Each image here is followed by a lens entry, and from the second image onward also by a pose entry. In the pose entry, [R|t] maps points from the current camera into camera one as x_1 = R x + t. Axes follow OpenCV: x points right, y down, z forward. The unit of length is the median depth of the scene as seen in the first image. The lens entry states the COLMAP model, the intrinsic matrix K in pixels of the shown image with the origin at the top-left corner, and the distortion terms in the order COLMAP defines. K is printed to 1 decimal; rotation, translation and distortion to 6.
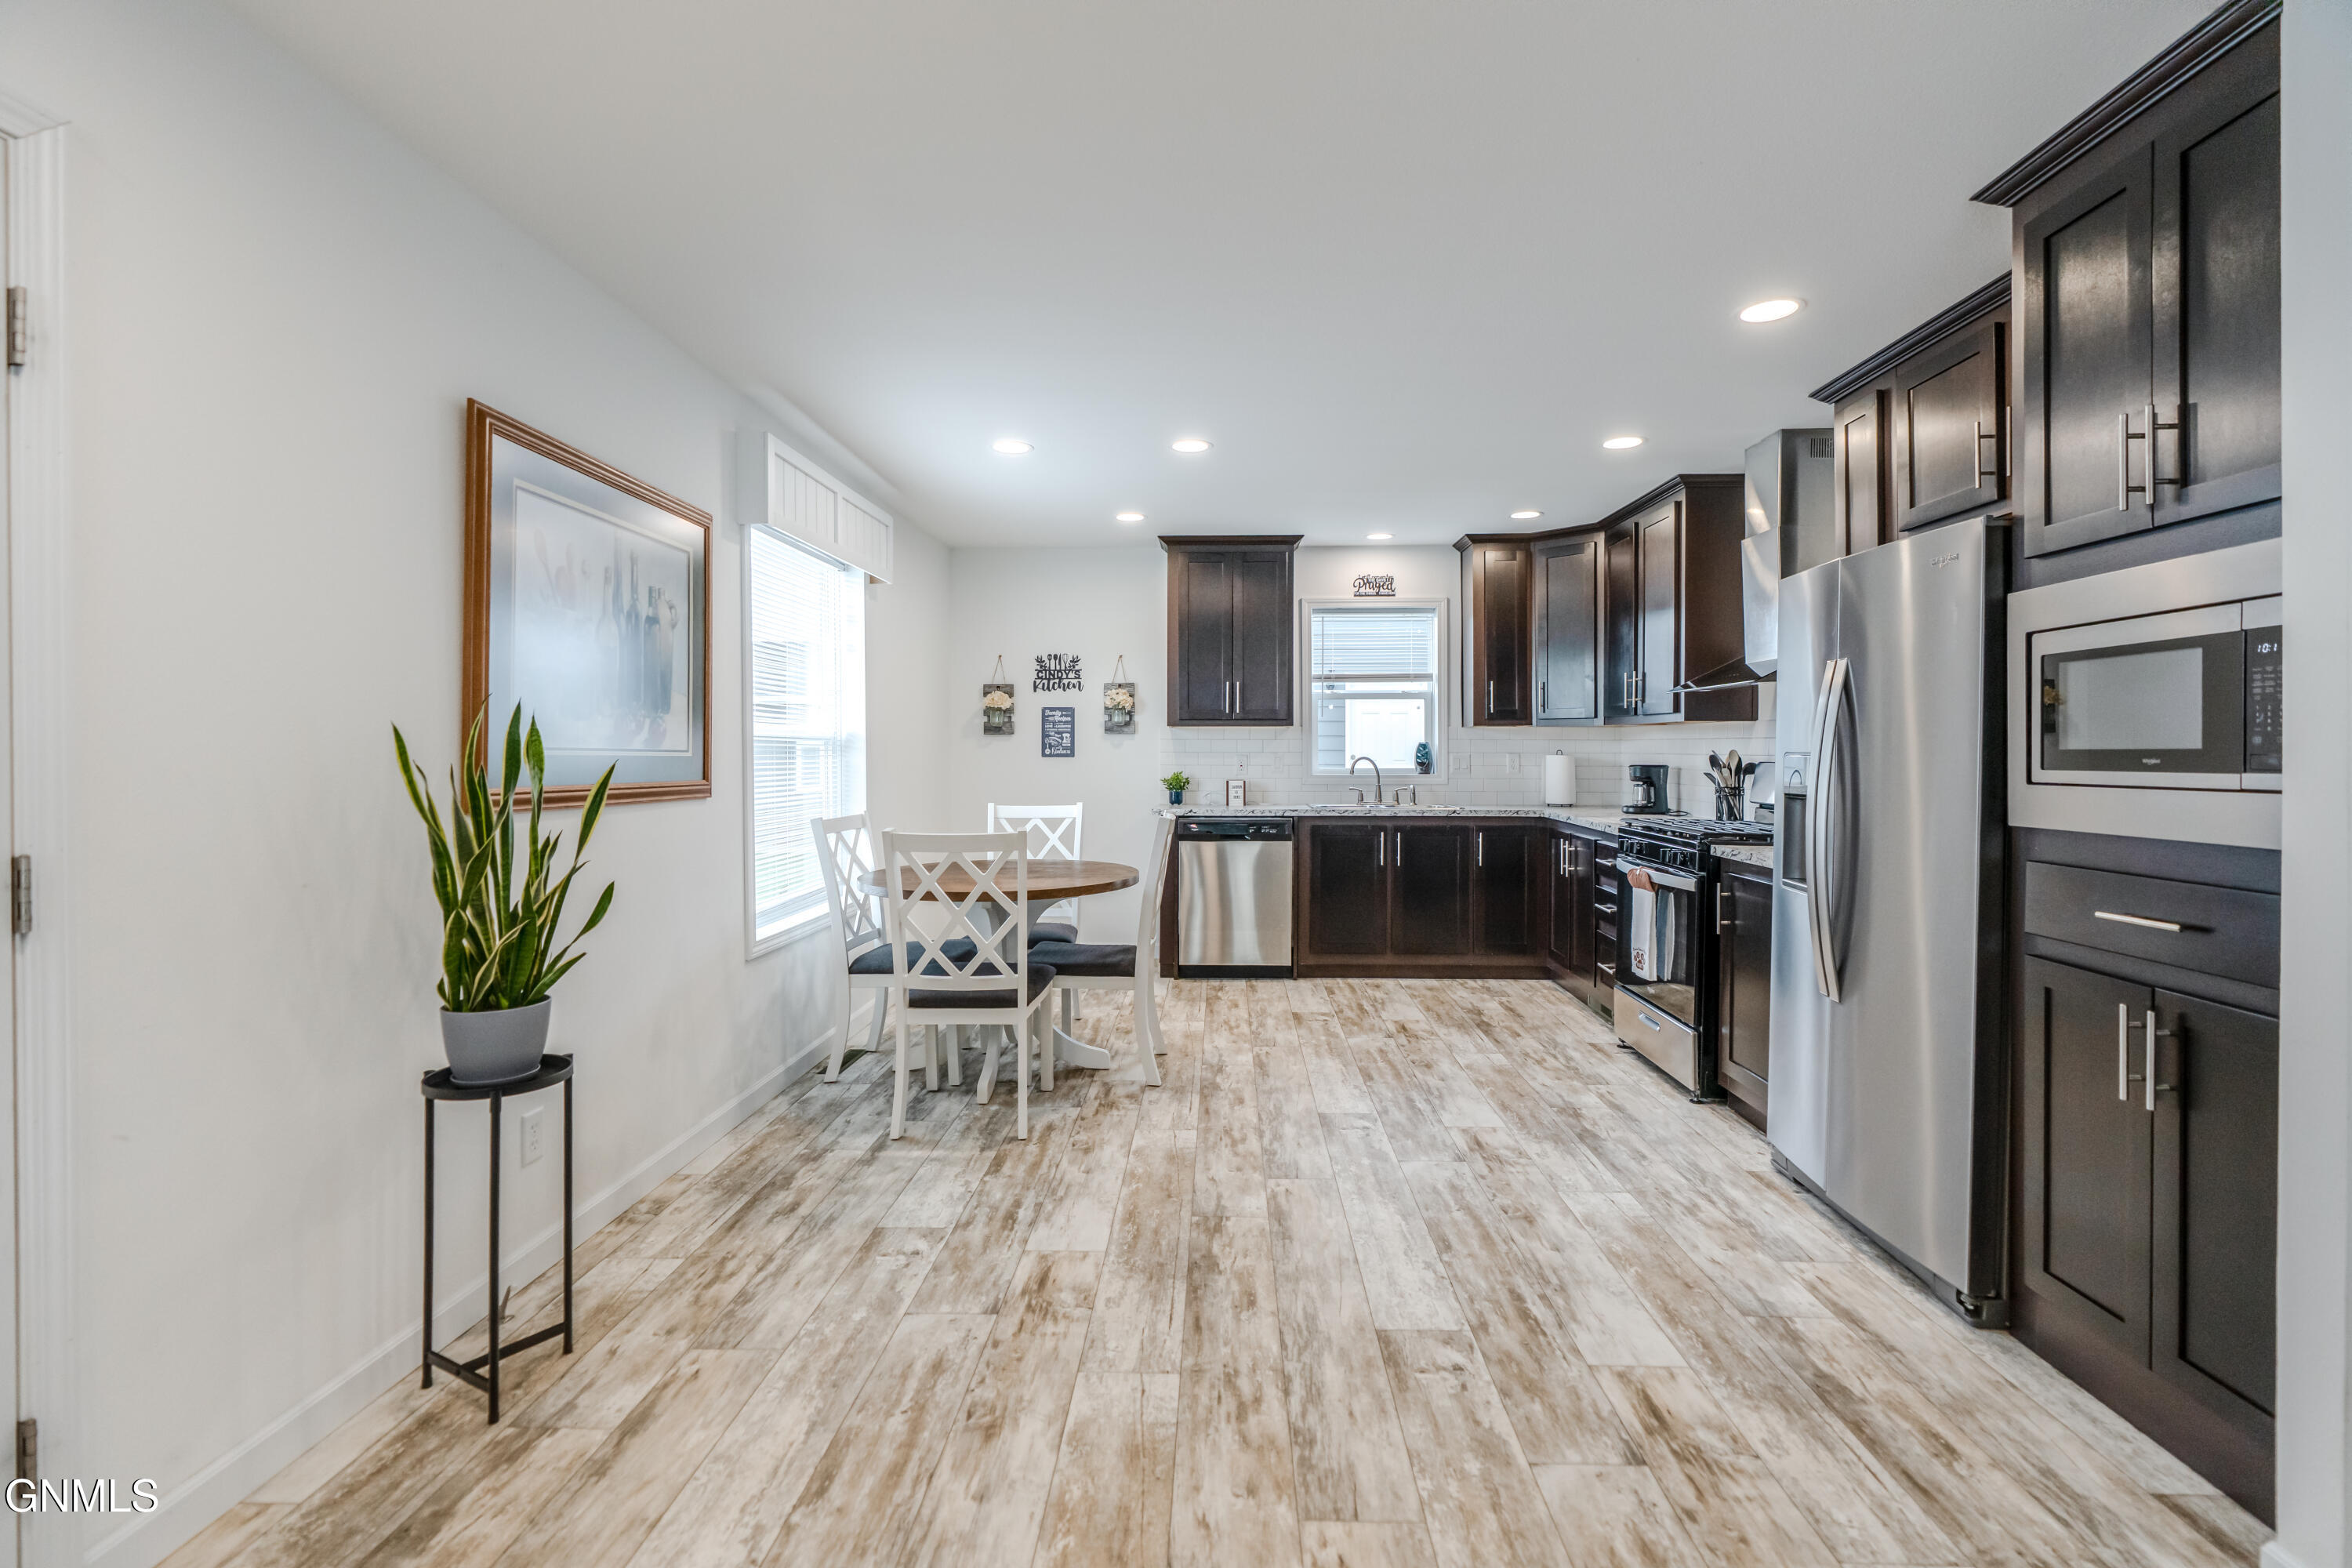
lens RADIAL K [[1066.4, 0, 1181.5], [0, 1066.4, 744.3], [0, 0, 1]] dist [-0.005021, 0.001435]
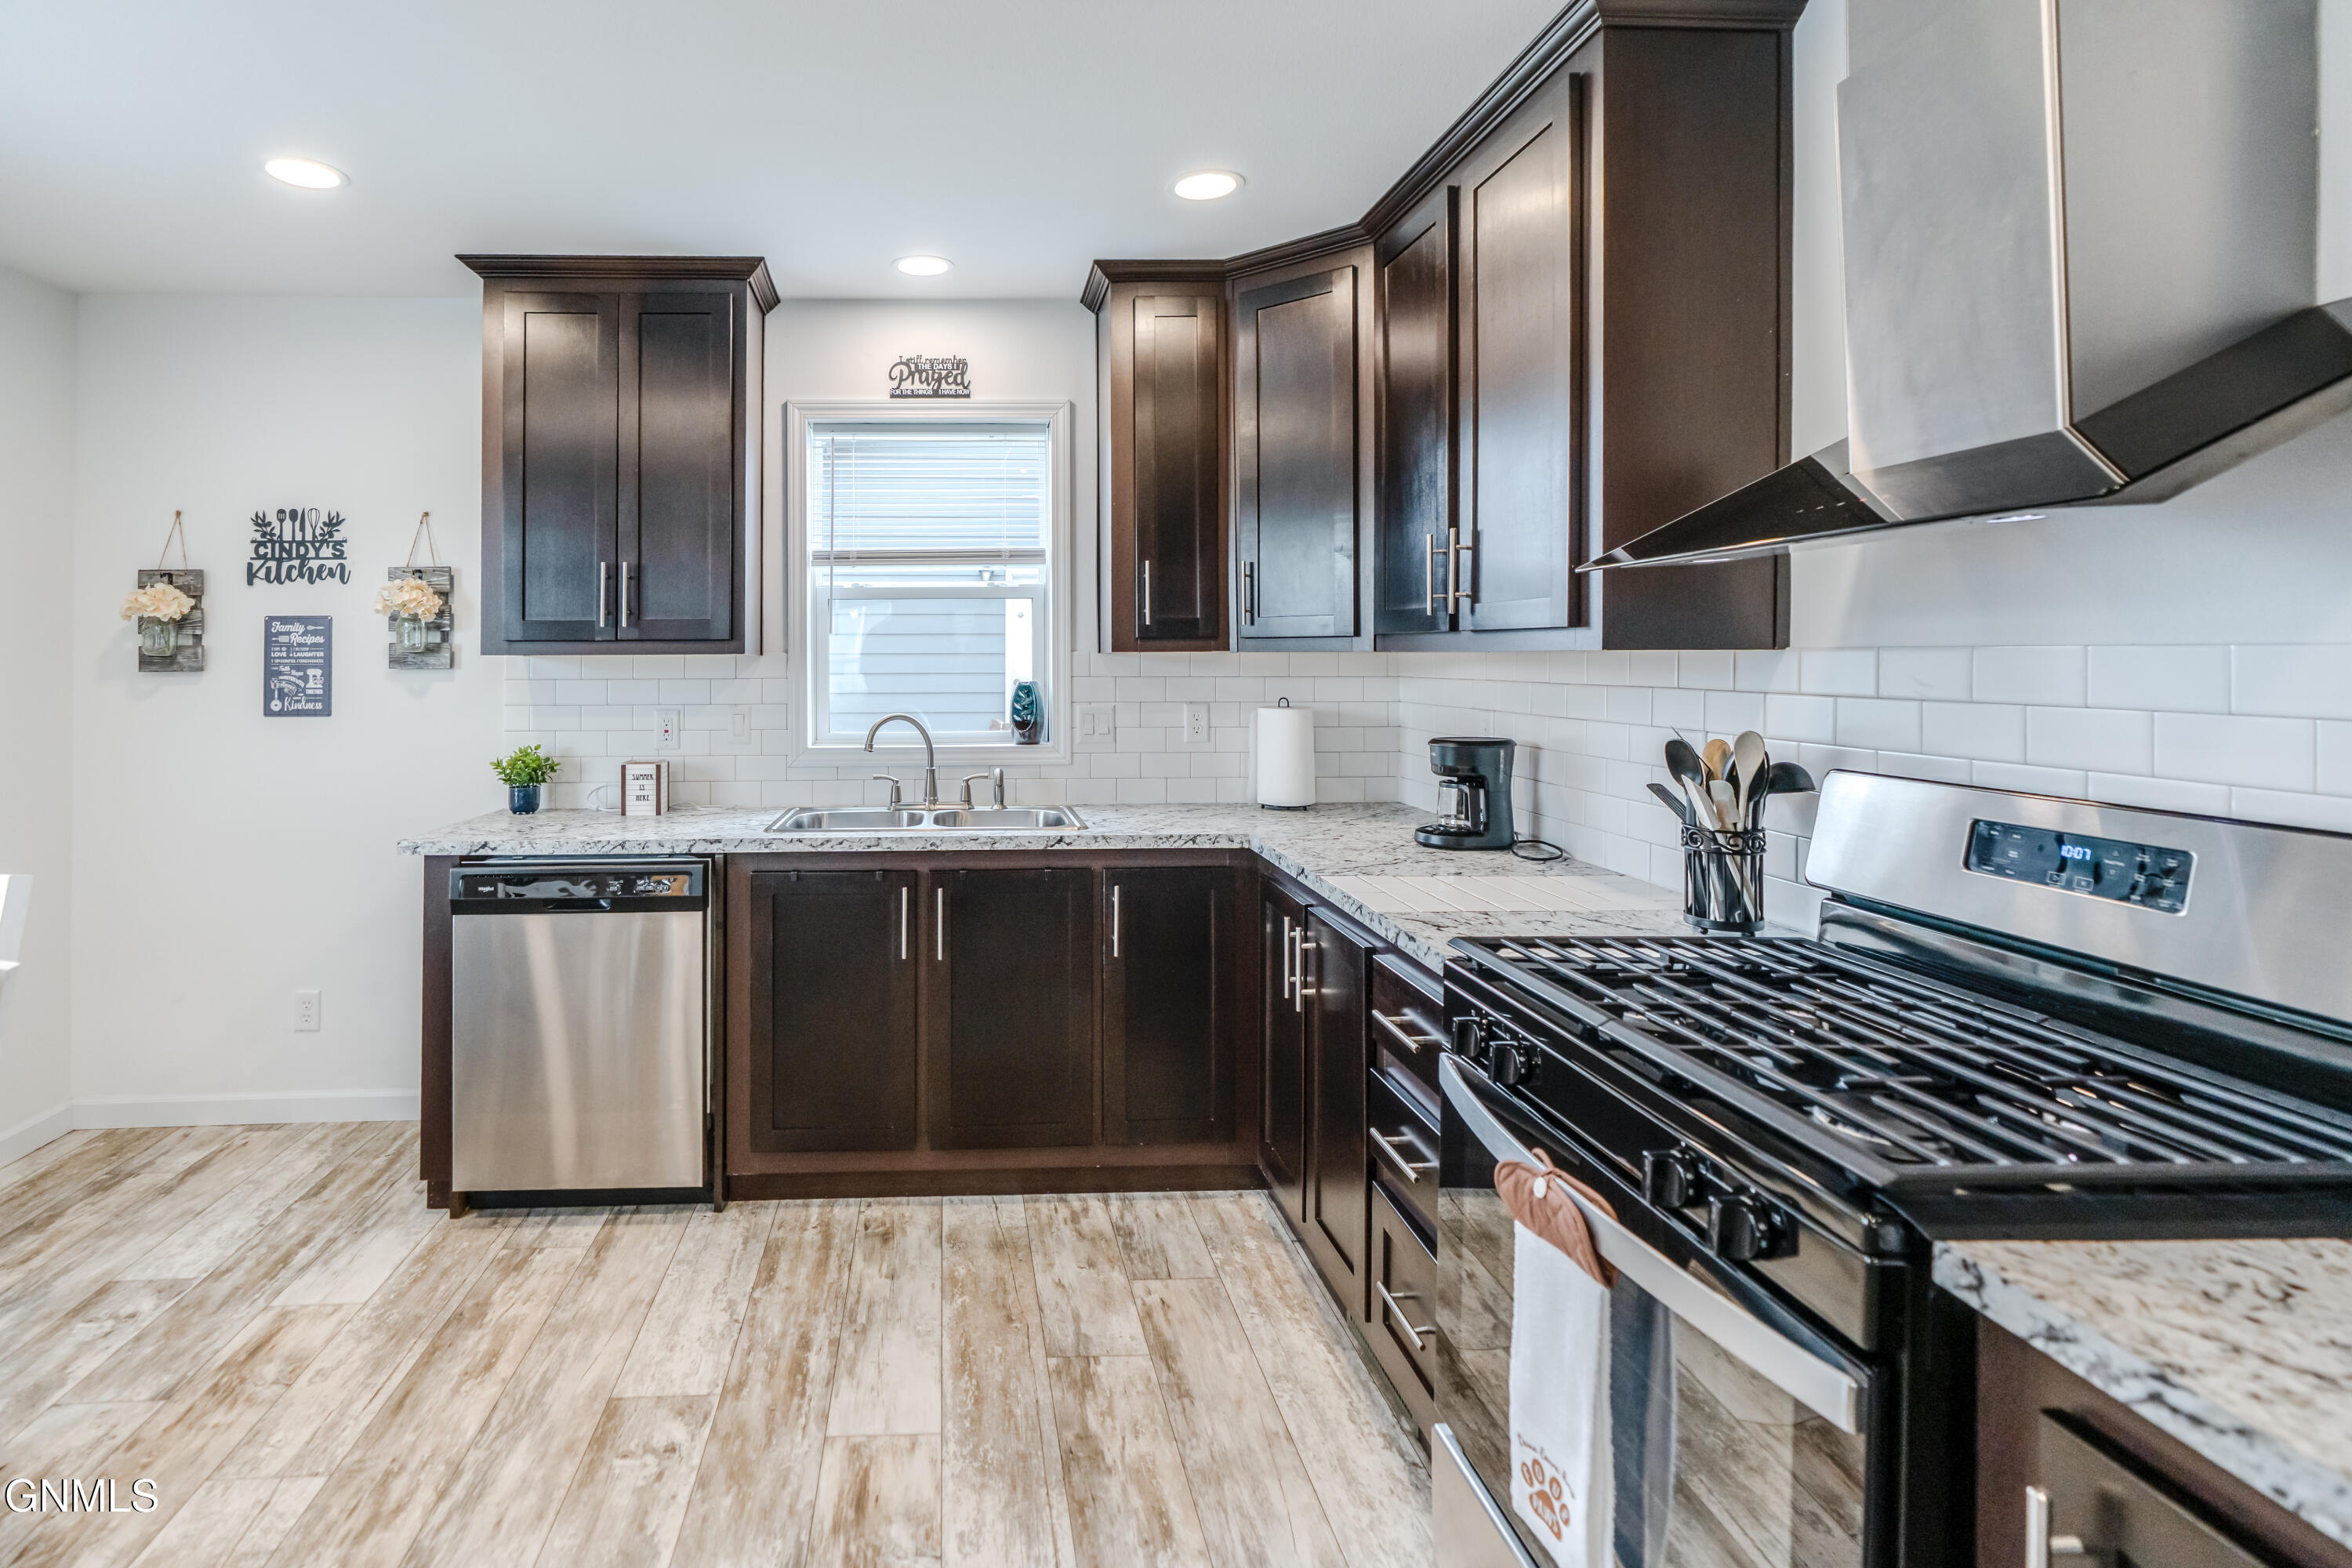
lens RADIAL K [[1119.8, 0, 987.4], [0, 1119.8, 654.9], [0, 0, 1]] dist [-0.014231, 0.004931]
pose [[0.997097, -0.004292, 0.076022, 0.270033], [0.004259, 0.999991, 0.000594, -0.025319], [-0.076023, -0.000269, 0.997106, 0.746897]]
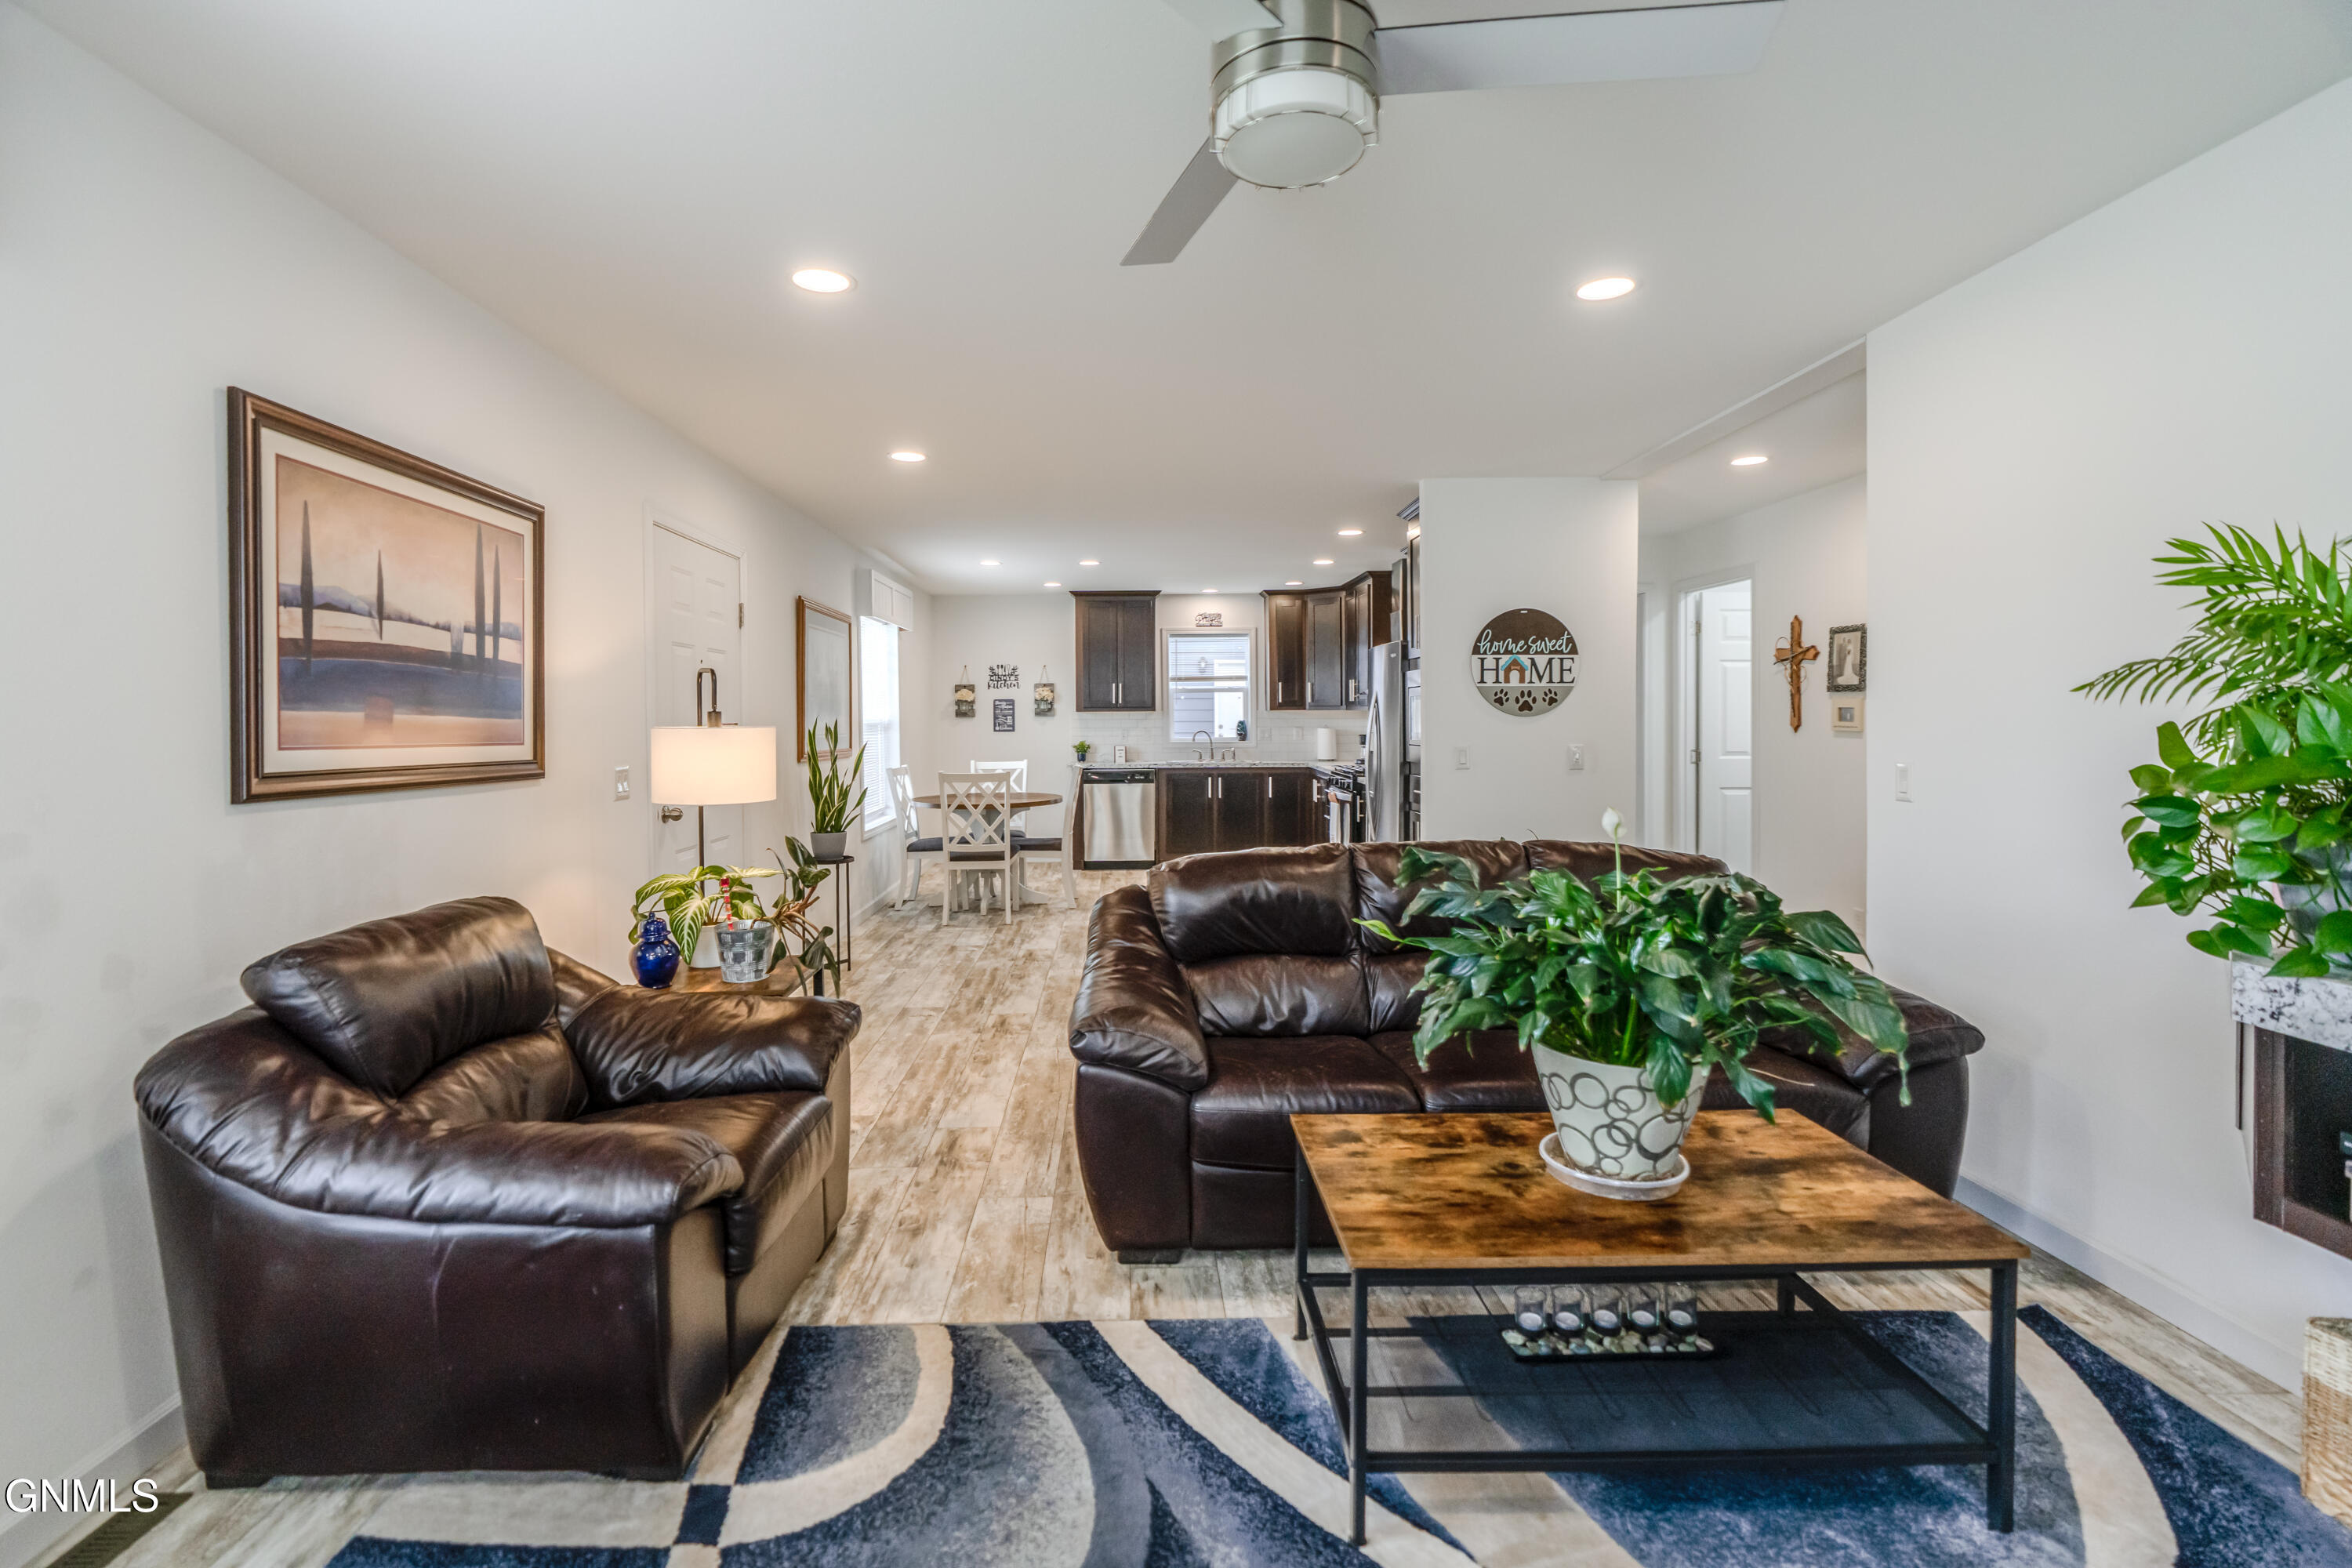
lens RADIAL K [[1066.4, 0, 1130.6], [0, 1066.4, 739.1], [0, 0, 1]] dist [-0.005021, 0.001435]
pose [[0.998795, -0.006924, 0.048588, -0.014852], [0.005647, 0.999636, 0.026383, -0.027825], [-0.048753, -0.026076, 0.998470, -0.880266]]
